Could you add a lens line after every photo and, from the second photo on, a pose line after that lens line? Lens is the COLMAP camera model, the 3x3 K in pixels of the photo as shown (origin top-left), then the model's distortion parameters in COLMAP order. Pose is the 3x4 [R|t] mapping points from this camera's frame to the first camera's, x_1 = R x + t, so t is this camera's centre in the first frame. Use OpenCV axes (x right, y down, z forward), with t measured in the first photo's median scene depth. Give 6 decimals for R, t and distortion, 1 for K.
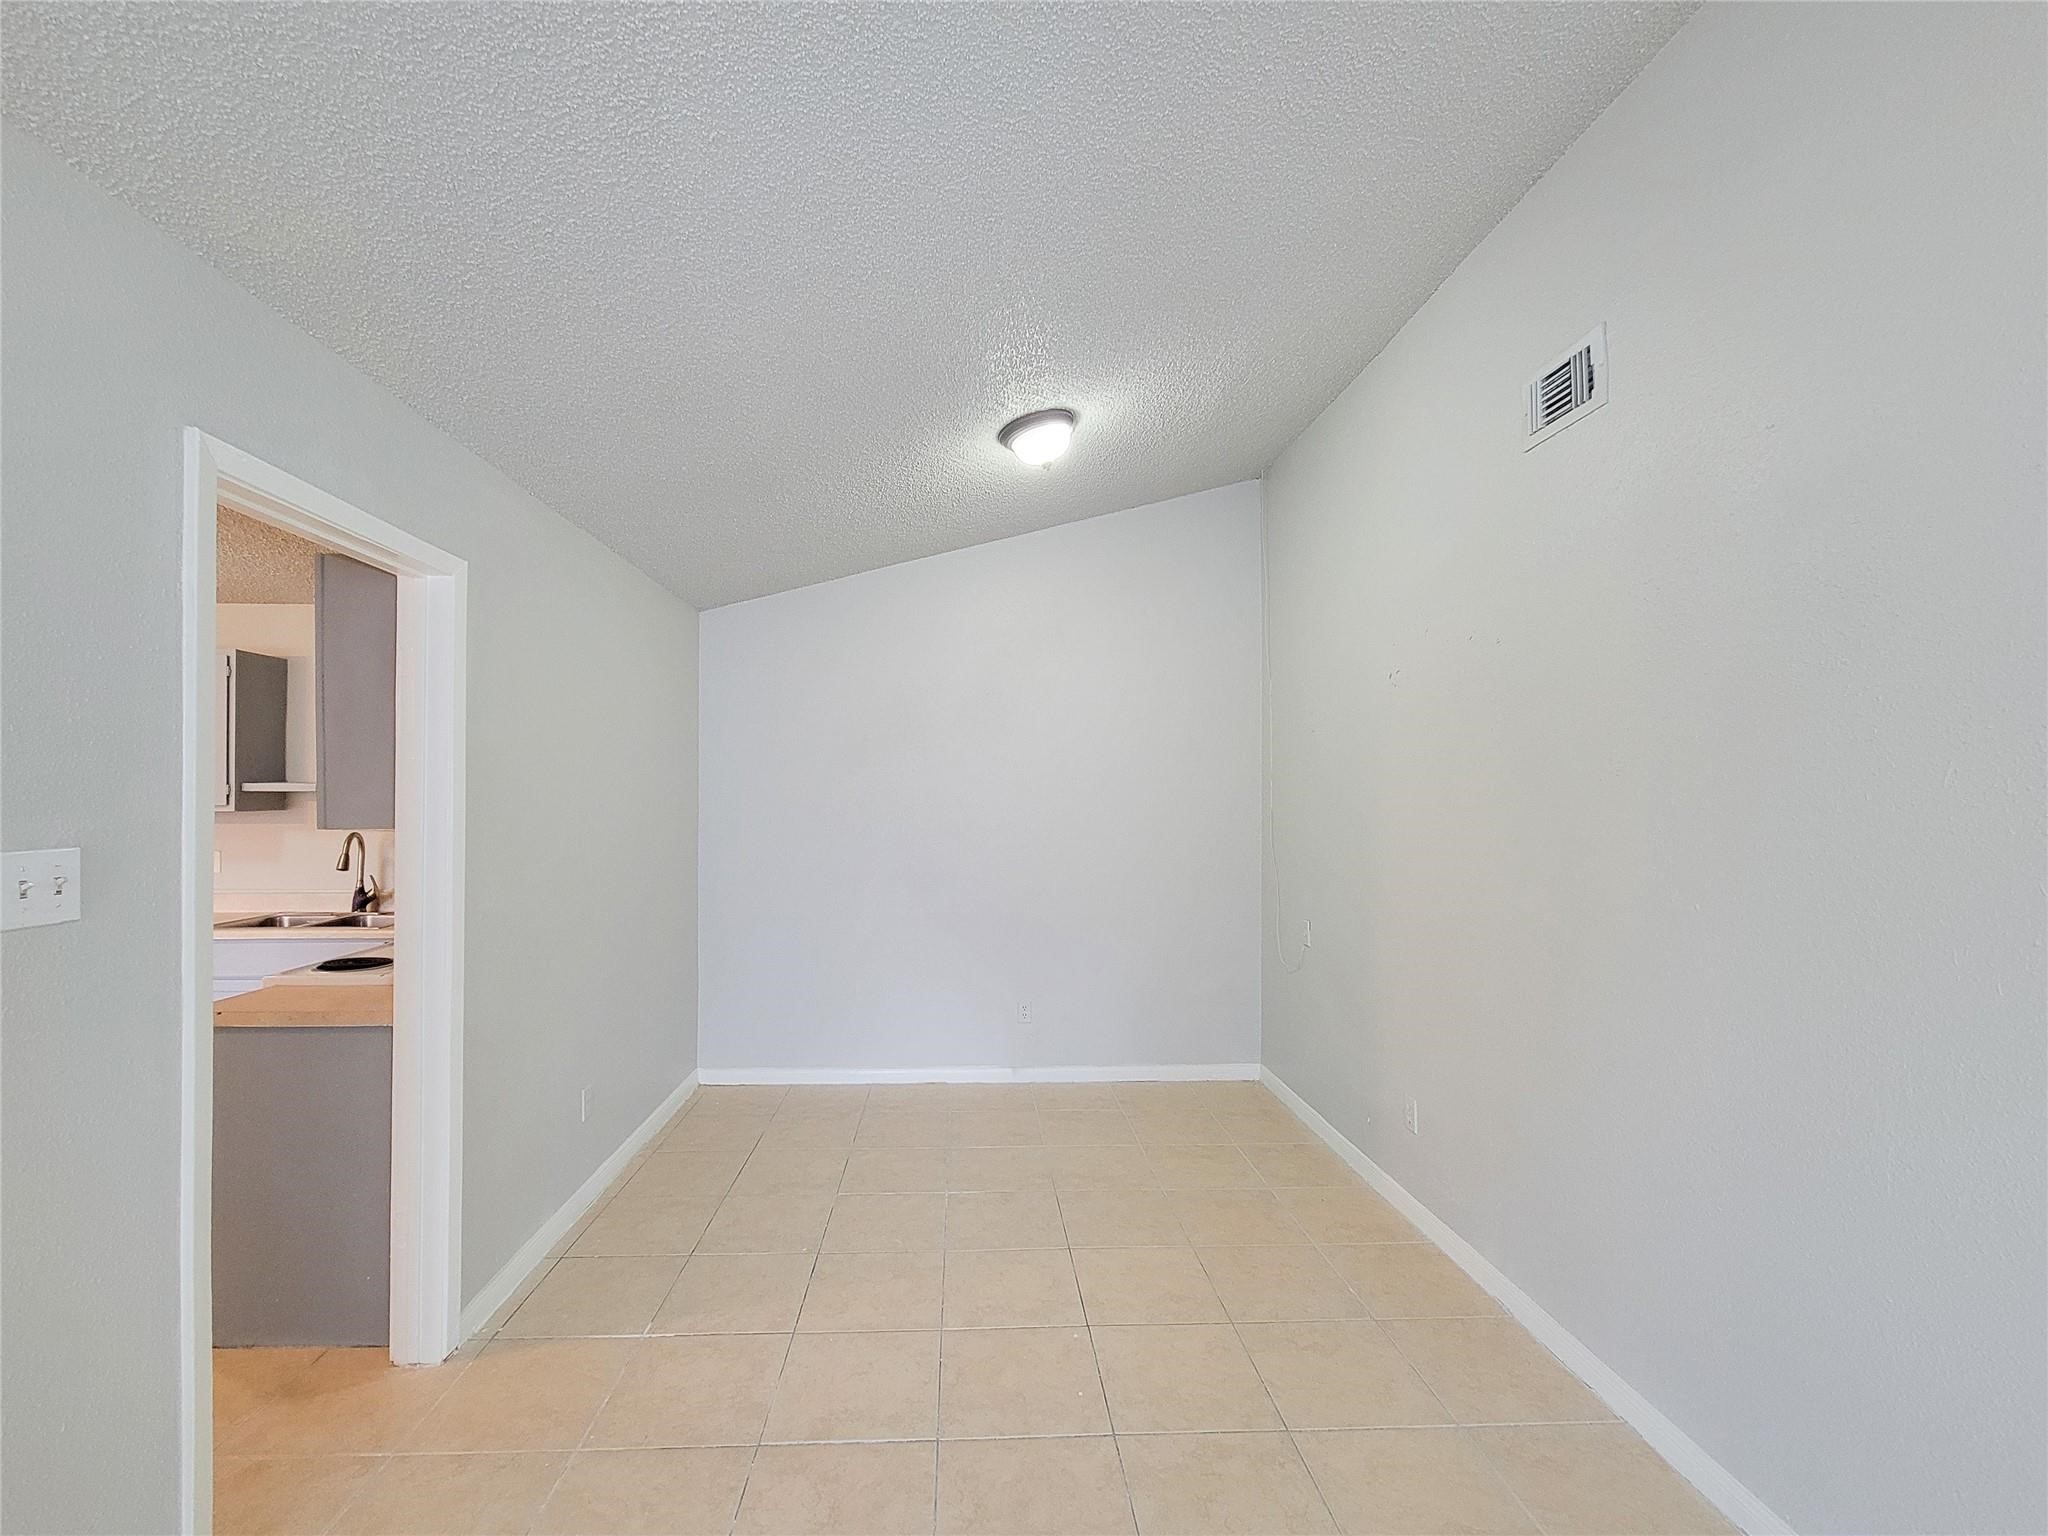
lens RADIAL K [[862.1, 0, 1007.1], [0, 862.1, 788.7], [0, 0, 1]] dist [0.003624, -0.002413]
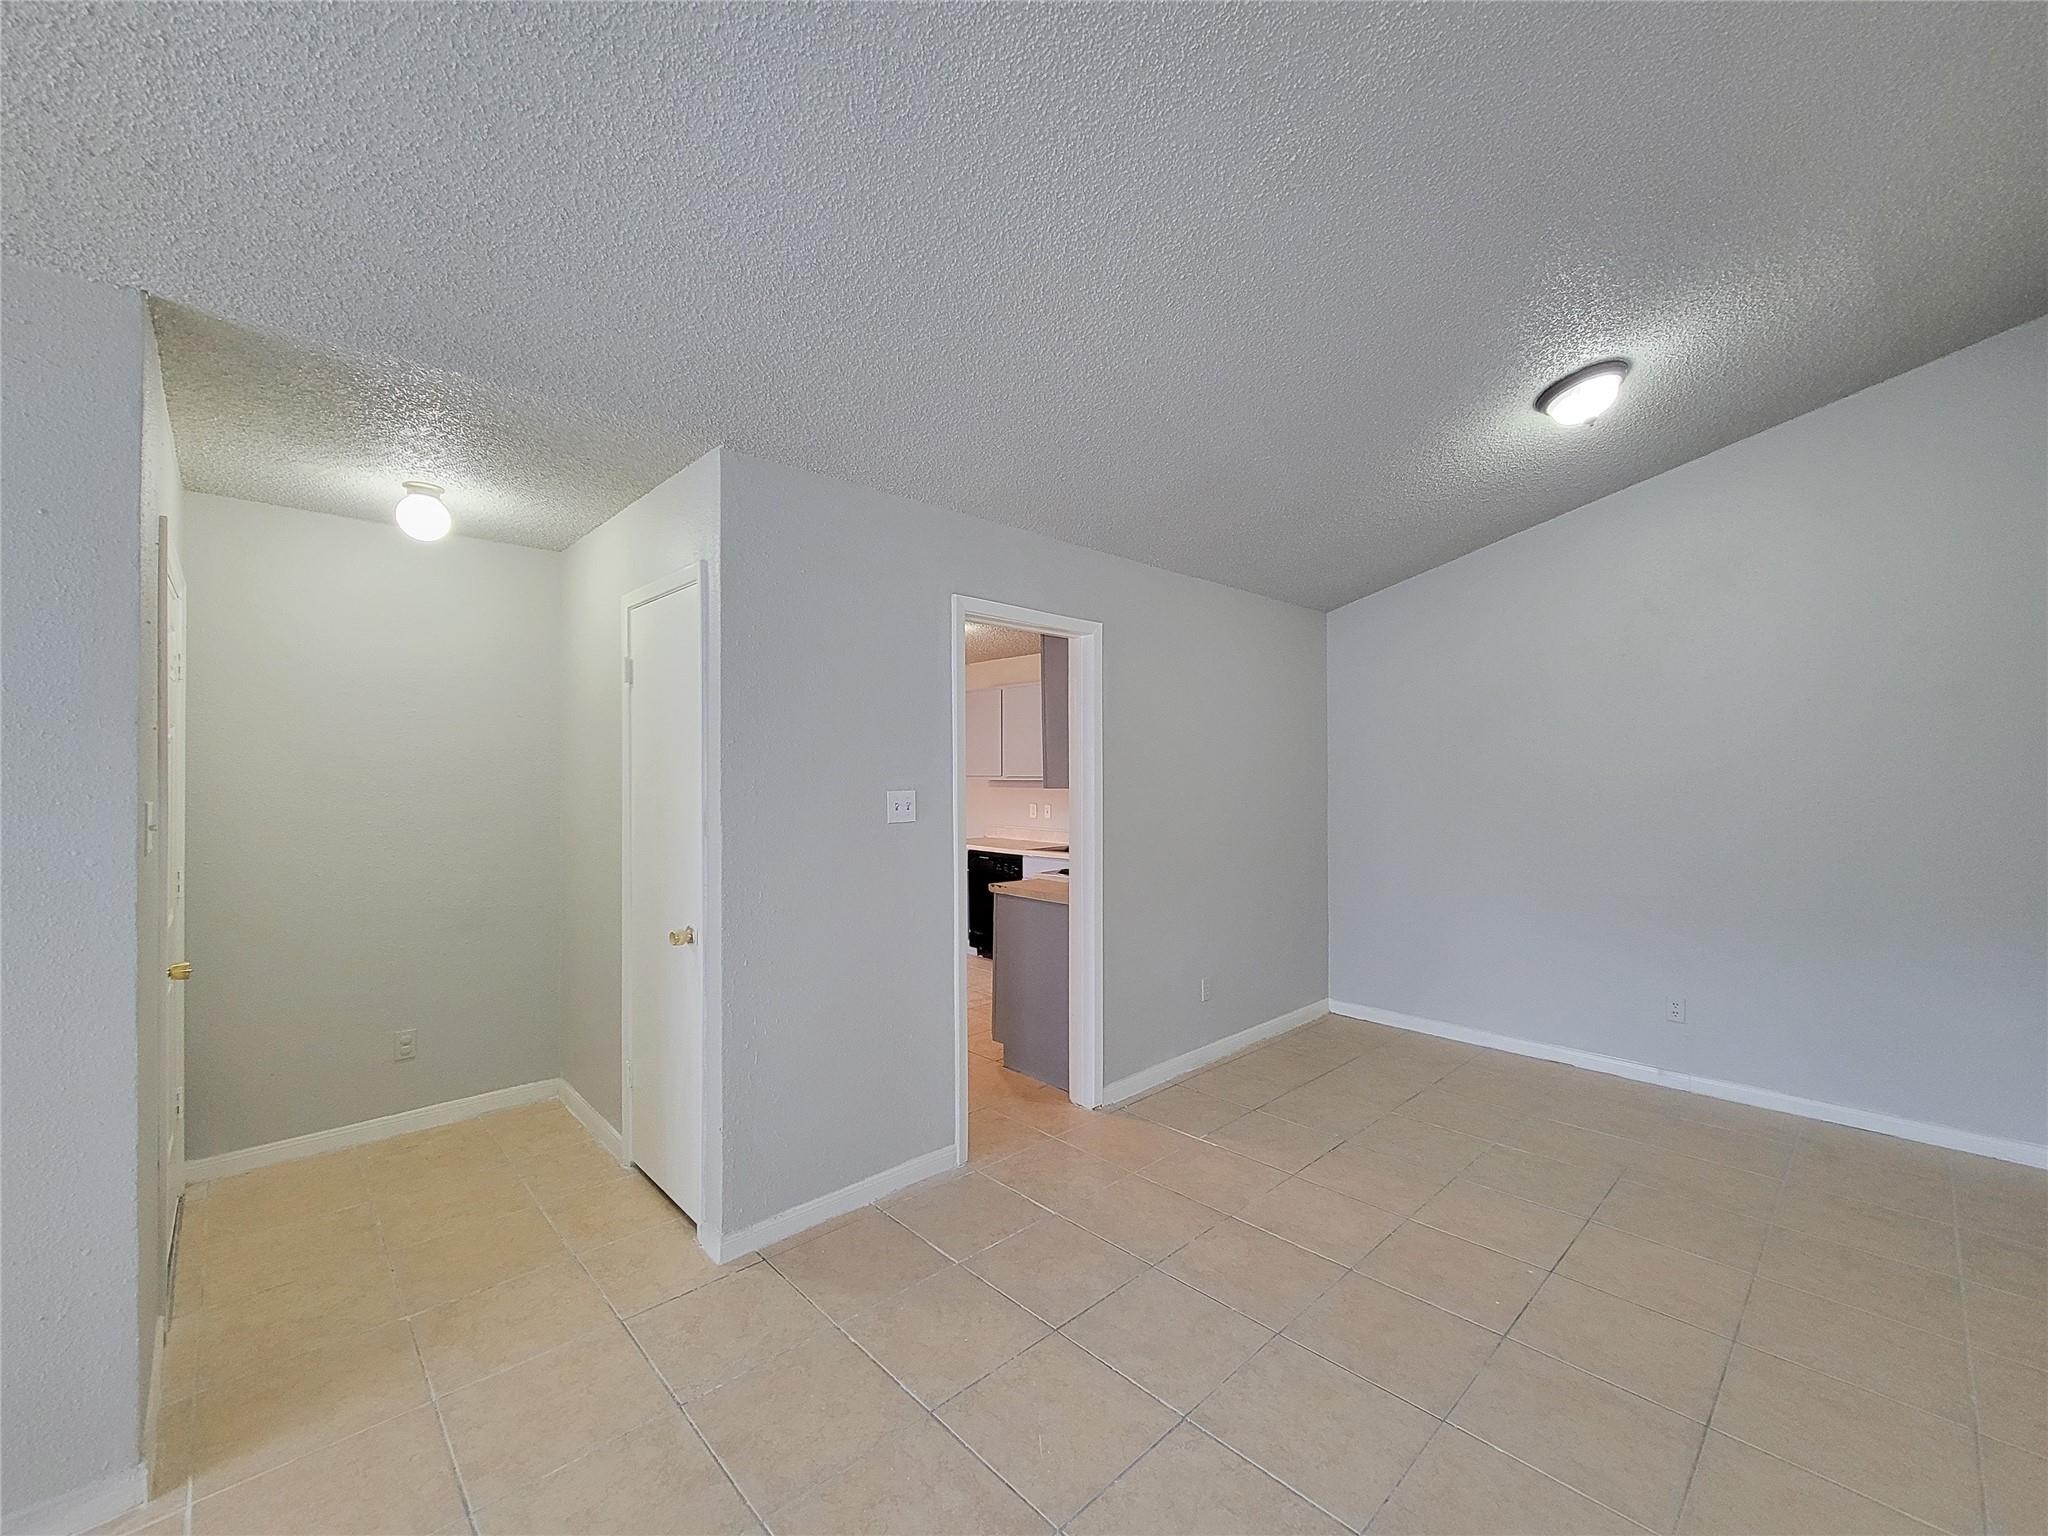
lens RADIAL K [[862.1, 0, 1022.1], [0, 862.1, 777.1], [0, 0, 1]] dist [0.003624, -0.002413]
pose [[0.658174, 0.004565, -0.752852, 0.357983], [0.009156, 0.999859, 0.014067, 0.000893], [0.752810, -0.016152, 0.658040, -0.128860]]
